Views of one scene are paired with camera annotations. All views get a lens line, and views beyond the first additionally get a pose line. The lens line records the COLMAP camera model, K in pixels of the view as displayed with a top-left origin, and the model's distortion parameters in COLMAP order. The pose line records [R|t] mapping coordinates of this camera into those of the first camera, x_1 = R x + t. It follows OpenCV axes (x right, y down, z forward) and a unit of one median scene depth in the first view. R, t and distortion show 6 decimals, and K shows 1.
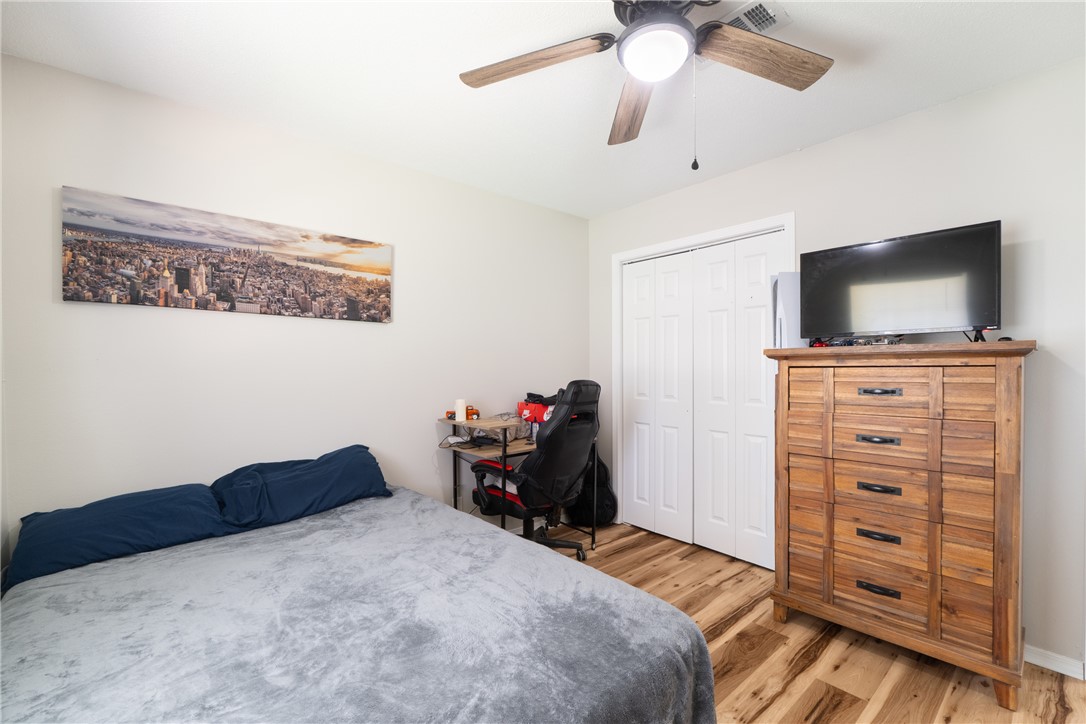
lens RADIAL K [[457.6, 0, 541.3], [0, 457.6, 370.1], [0, 0, 1]] dist [-0.003656, 0.000061]
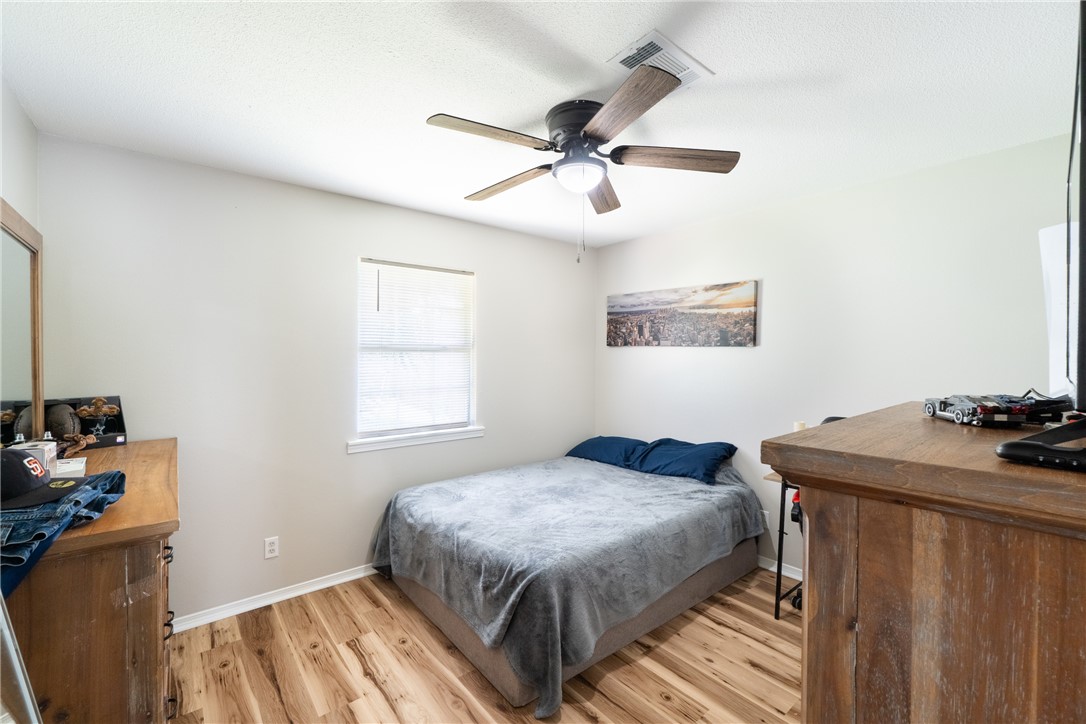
lens RADIAL K [[457.6, 0, 542.0], [0, 457.6, 354.7], [0, 0, 1]] dist [-0.003656, 0.000061]
pose [[-0.002930, 0.008540, -0.999959, 1.016390], [-0.012708, 0.999882, 0.008577, -0.102381], [0.999915, 0.012732, -0.002821, 0.549091]]
